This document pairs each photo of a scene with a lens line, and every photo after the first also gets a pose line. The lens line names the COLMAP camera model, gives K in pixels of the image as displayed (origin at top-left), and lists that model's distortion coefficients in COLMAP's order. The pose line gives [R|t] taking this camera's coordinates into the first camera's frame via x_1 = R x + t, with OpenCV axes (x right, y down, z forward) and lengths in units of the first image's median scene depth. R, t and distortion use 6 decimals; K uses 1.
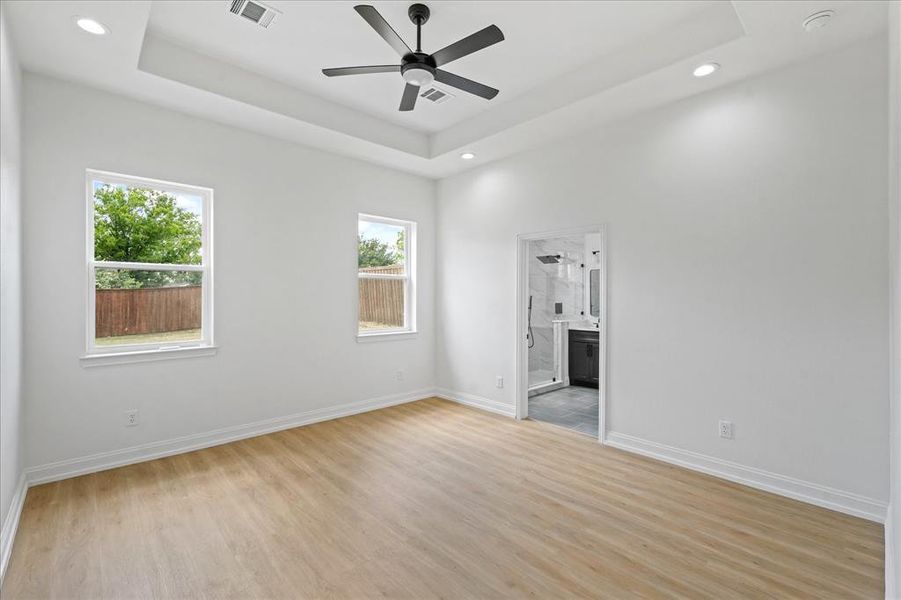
lens RADIAL K [[364.9, 0, 451.2], [0, 364.9, 301.3], [0, 0, 1]] dist [0.000390, 0.000020]
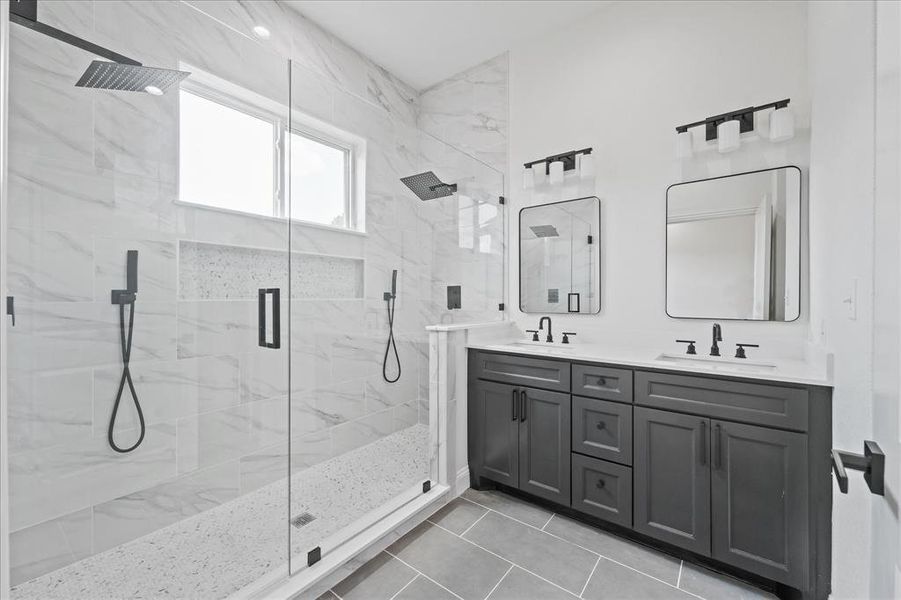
lens RADIAL K [[367.5, 0, 450.2], [0, 367.5, 300.5], [0, 0, 1]] dist [0.000518, 0.000587]
pose [[0.981918, -0.000668, 0.189305, 0.226825], [0.000506, 0.999999, 0.000905, 0.025775], [-0.189306, -0.000792, 0.981918, 0.609927]]
